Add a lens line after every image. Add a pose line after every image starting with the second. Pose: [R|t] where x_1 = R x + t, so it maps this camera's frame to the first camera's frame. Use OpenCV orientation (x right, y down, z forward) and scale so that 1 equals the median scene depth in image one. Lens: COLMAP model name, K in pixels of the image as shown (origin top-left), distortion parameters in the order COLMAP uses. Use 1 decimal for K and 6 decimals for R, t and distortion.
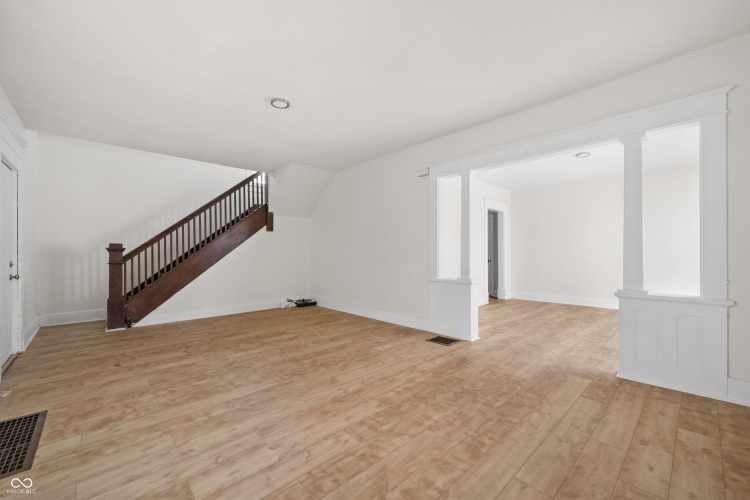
lens RADIAL K [[306.9, 0, 377.1], [0, 306.9, 249.3], [0, 0, 1]] dist [-0.000814, 0.000246]
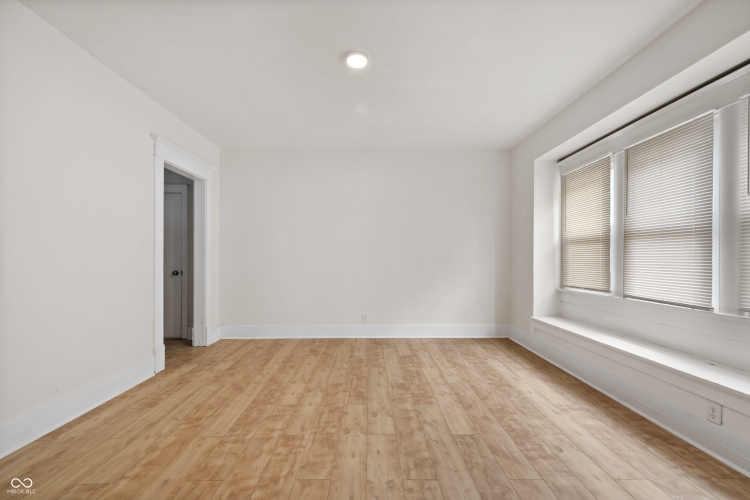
lens RADIAL K [[306.9, 0, 377.1], [0, 306.9, 249.3], [0, 0, 1]] dist [-0.000814, 0.000246]
pose [[0.649070, 0.018006, 0.760515, 0.551672], [-0.009137, 0.999832, -0.015874, -0.003218], [-0.760674, 0.003355, 0.649126, 1.167293]]
